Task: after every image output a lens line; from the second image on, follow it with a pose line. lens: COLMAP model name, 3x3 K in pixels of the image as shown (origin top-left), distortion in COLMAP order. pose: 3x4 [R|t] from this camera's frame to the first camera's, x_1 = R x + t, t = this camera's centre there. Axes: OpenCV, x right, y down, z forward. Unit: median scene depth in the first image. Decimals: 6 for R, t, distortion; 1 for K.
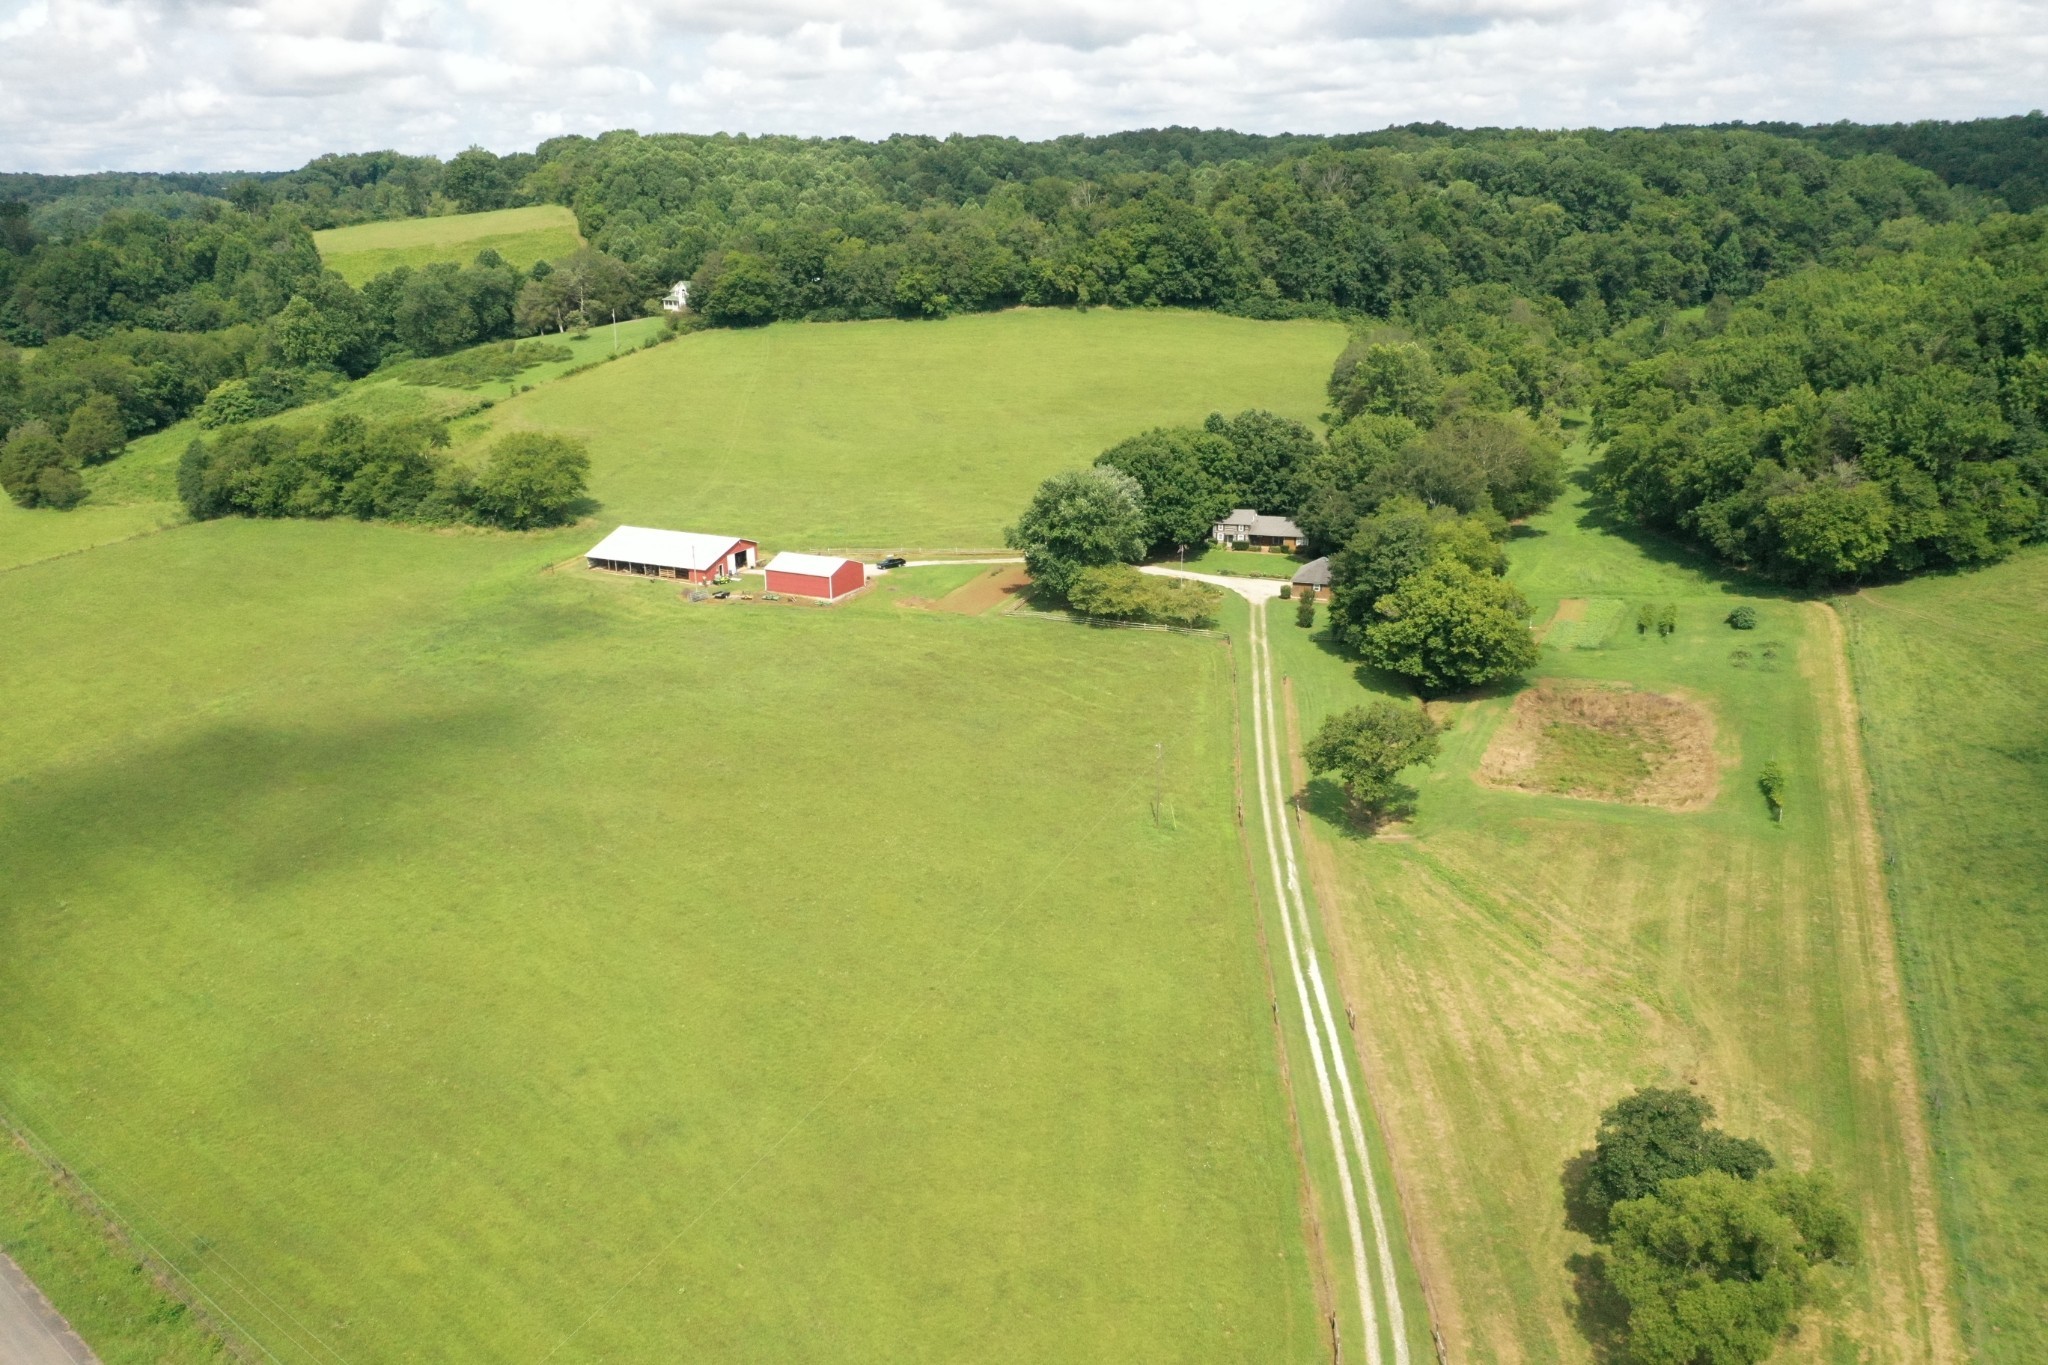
lens RADIAL K [[1611.0, 0, 1024.0], [0, 1611.0, 682.5], [0, 0, 1]] dist [0.001771, -0.004564]
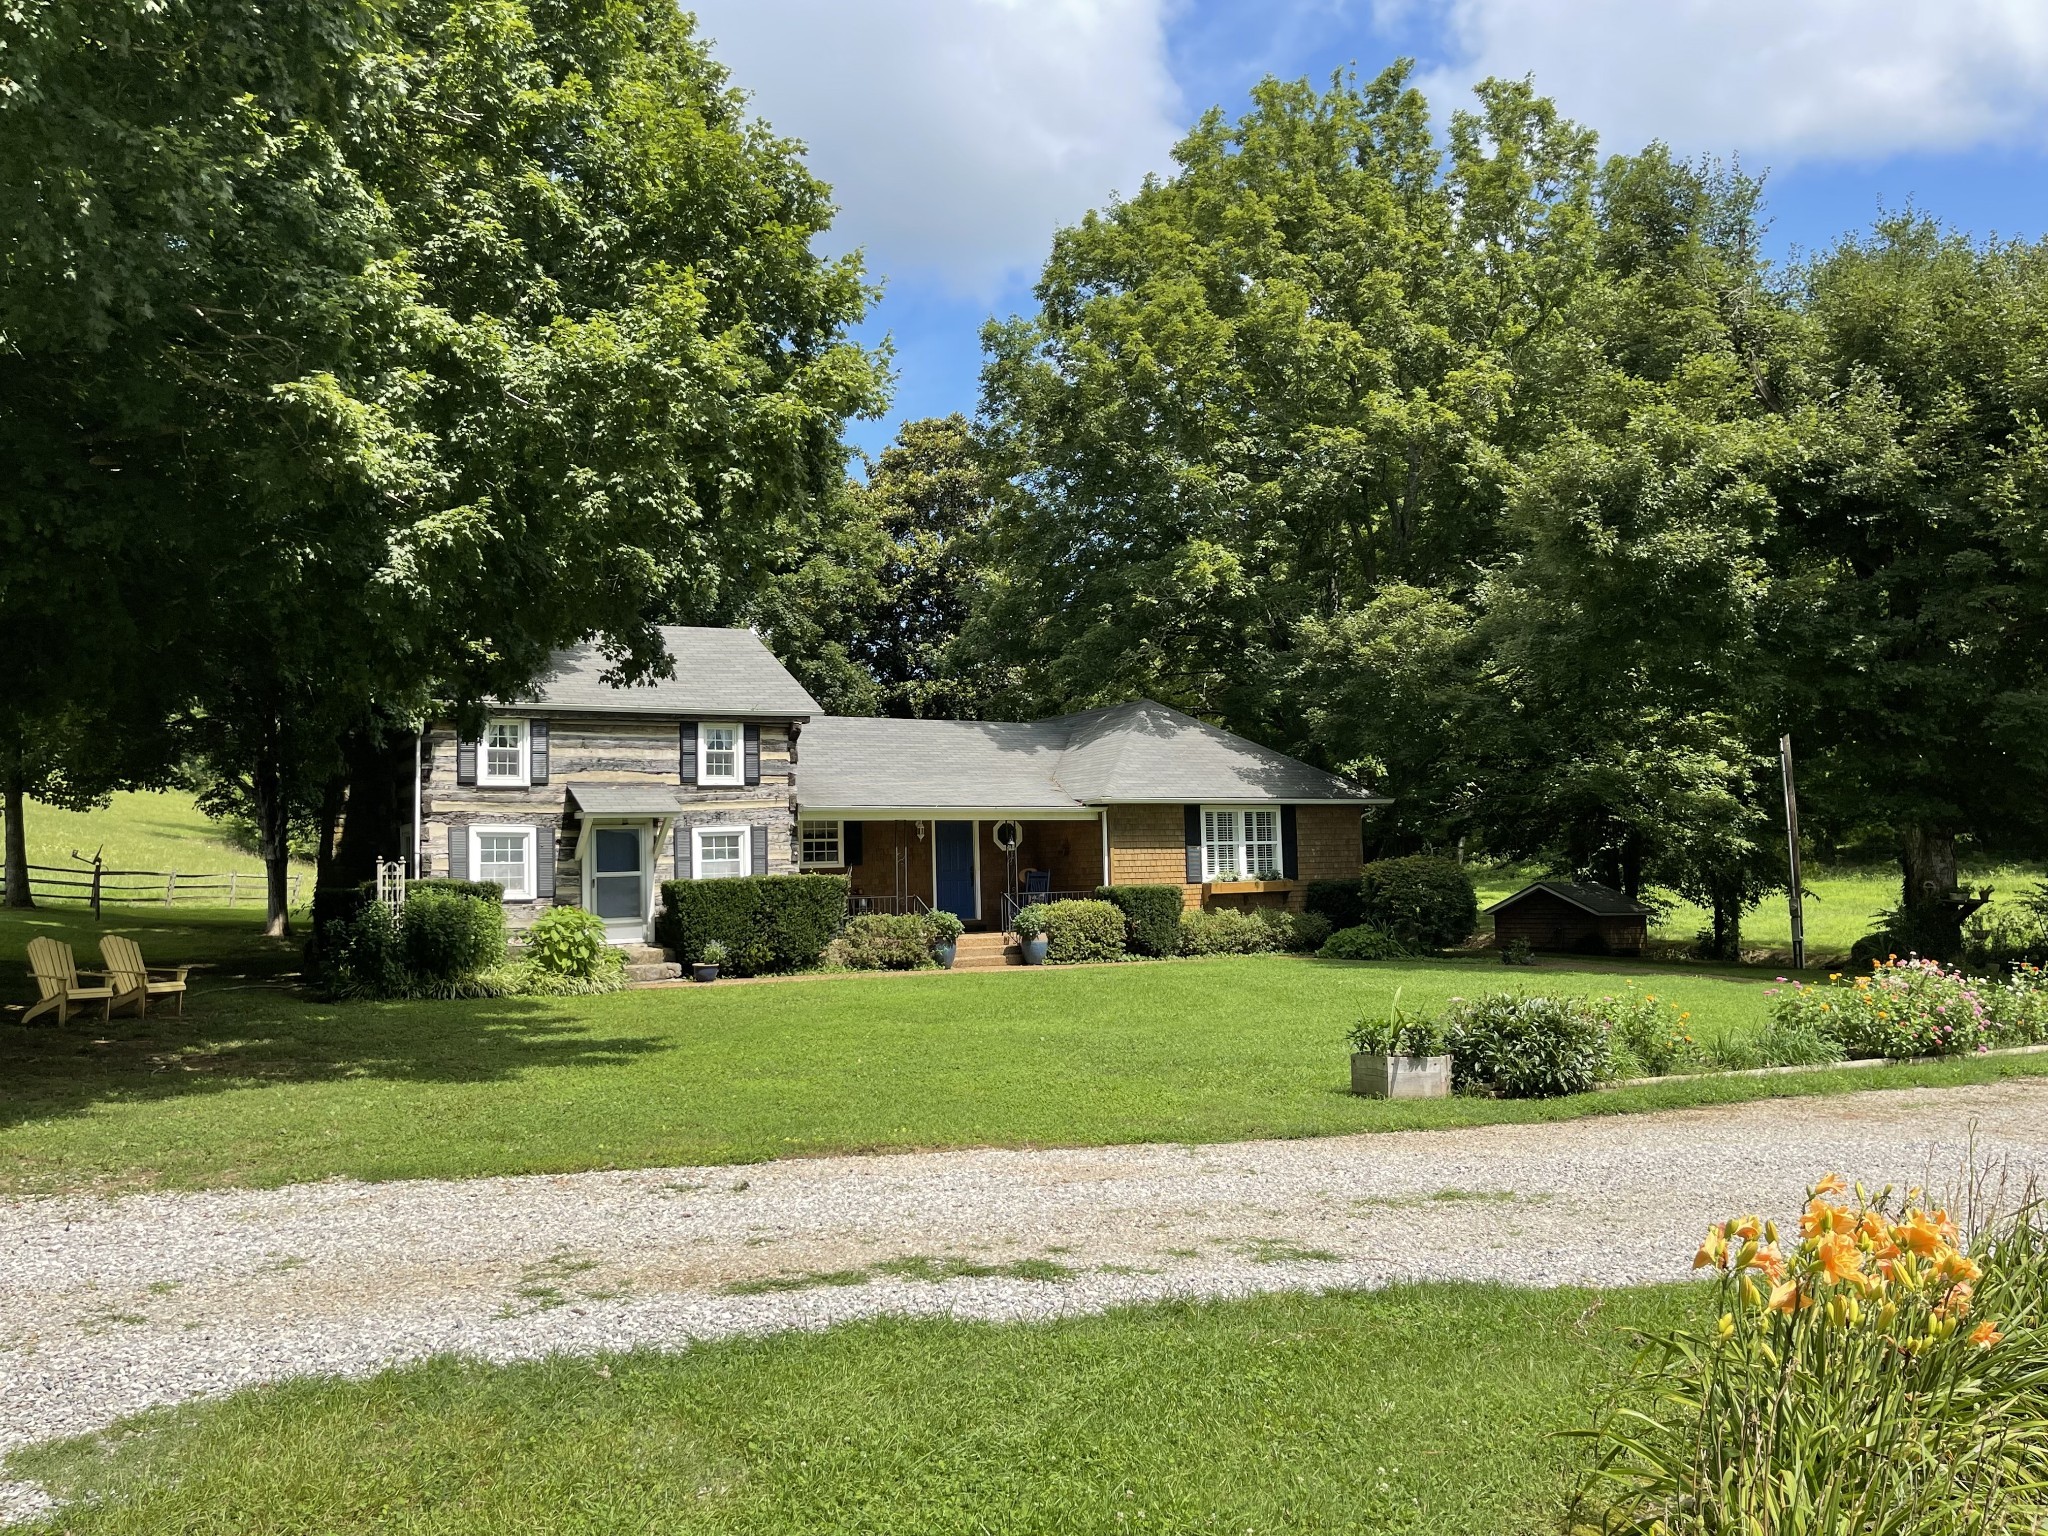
lens RADIAL K [[1658.6, 0, 1024.0], [0, 1658.6, 768.0], [0, 0, 1]] dist [0.131989, -0.241086]
pose [[0.668369, 0.044723, 0.742484, 0.071691], [0.231997, 0.935864, -0.265210, -0.063963], [-0.706725, 0.349512, 0.615127, 0.923530]]
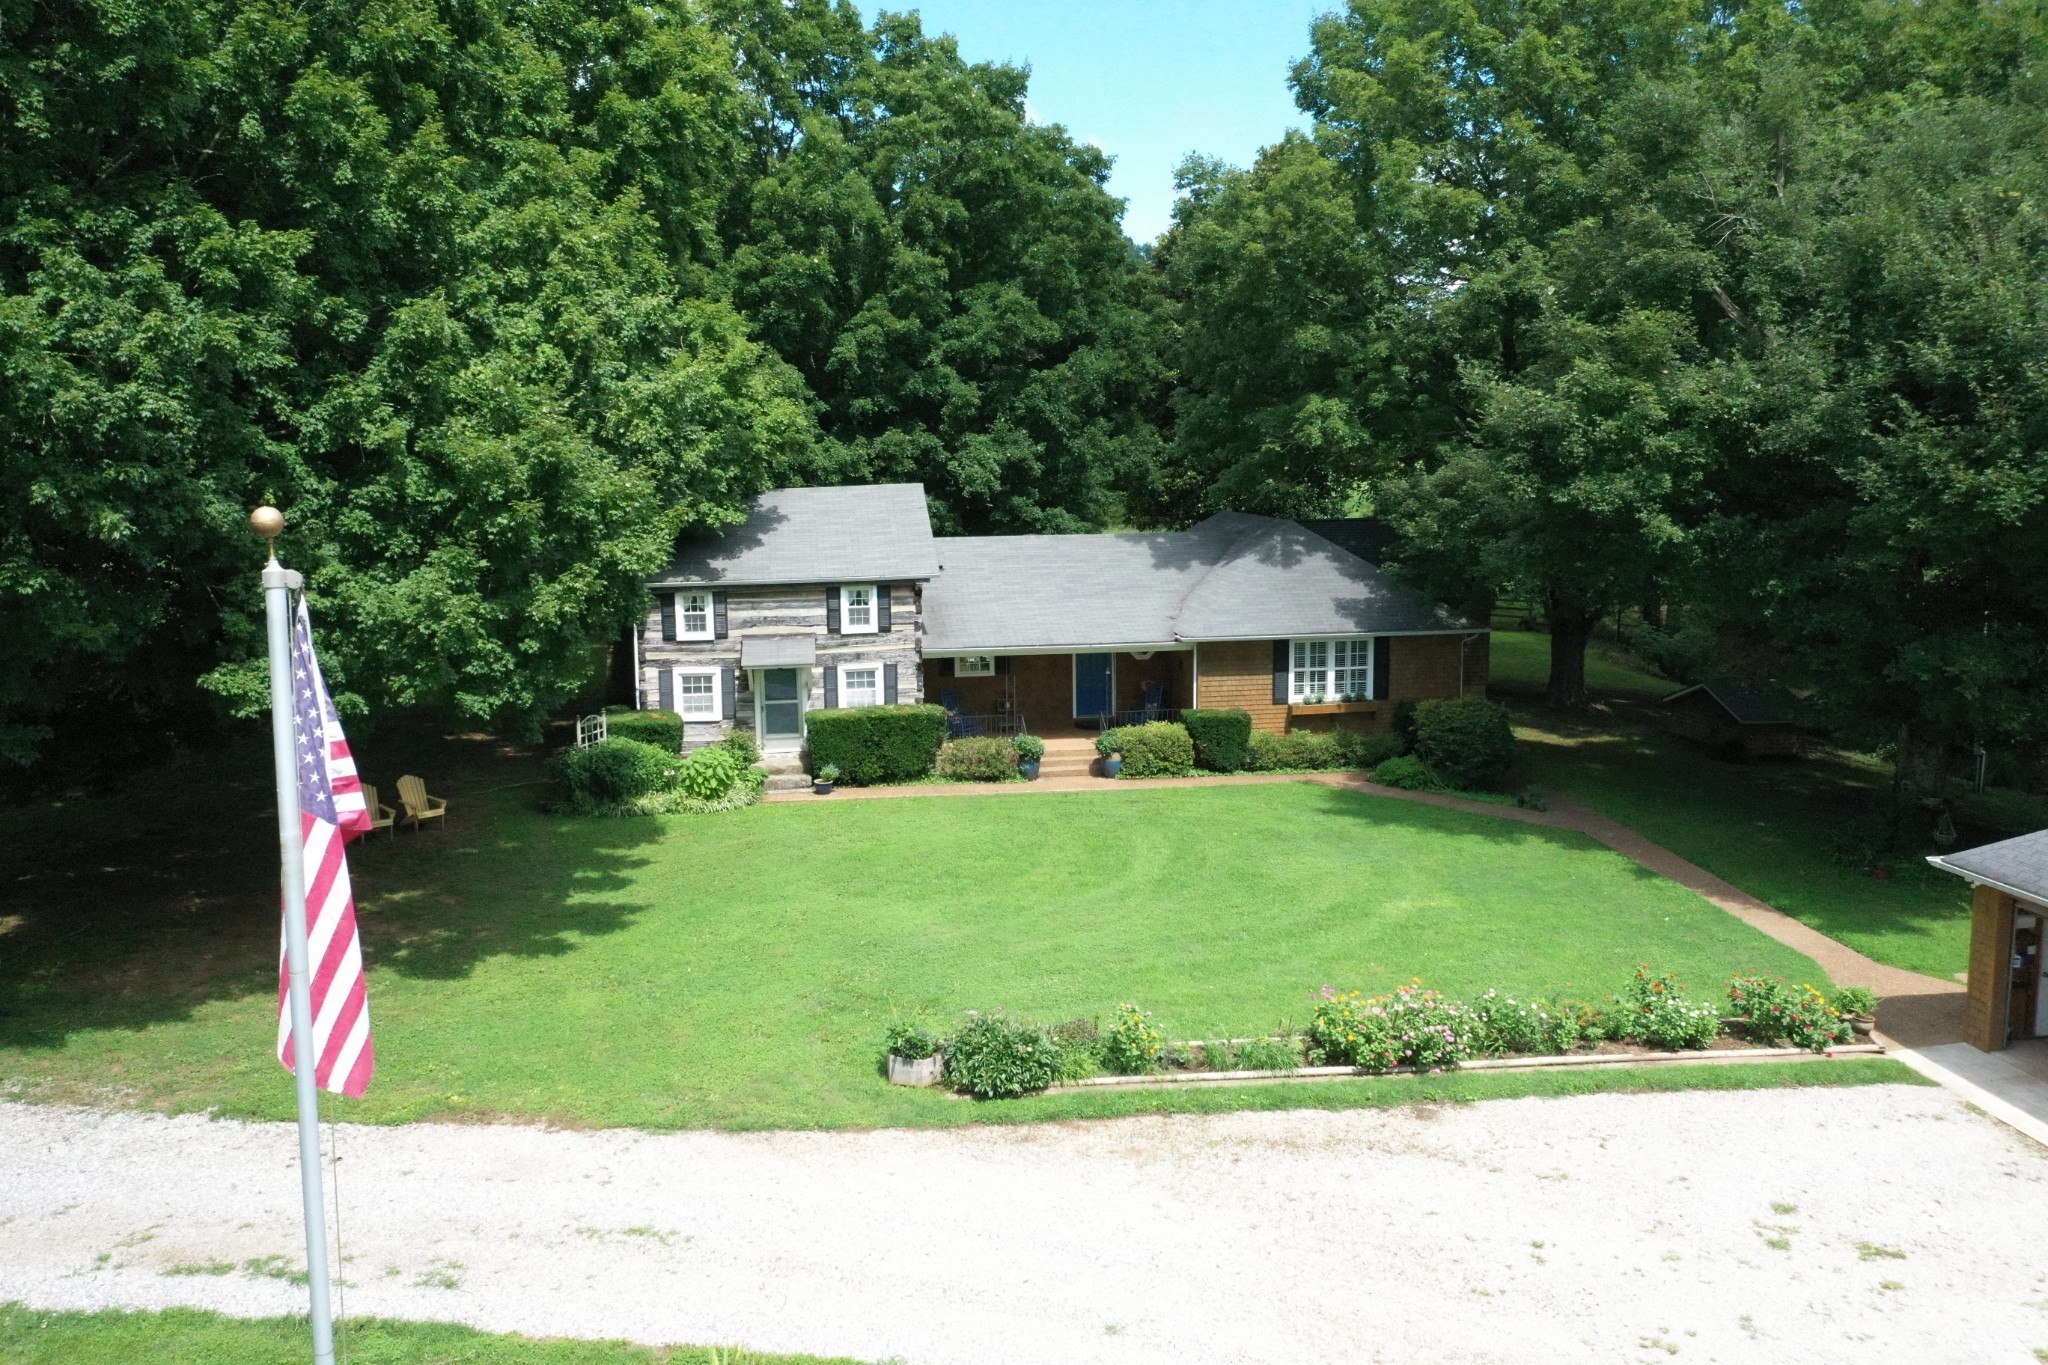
lens RADIAL K [[1611.0, 0, 1024.0], [0, 1611.0, 682.5], [0, 0, 1]] dist [0.001771, -0.004564]
pose [[0.896535, -0.067368, 0.437820, 0.090109], [0.130888, 0.984524, -0.116534, -0.073672], [-0.423194, 0.161782, 0.891478, 0.880427]]
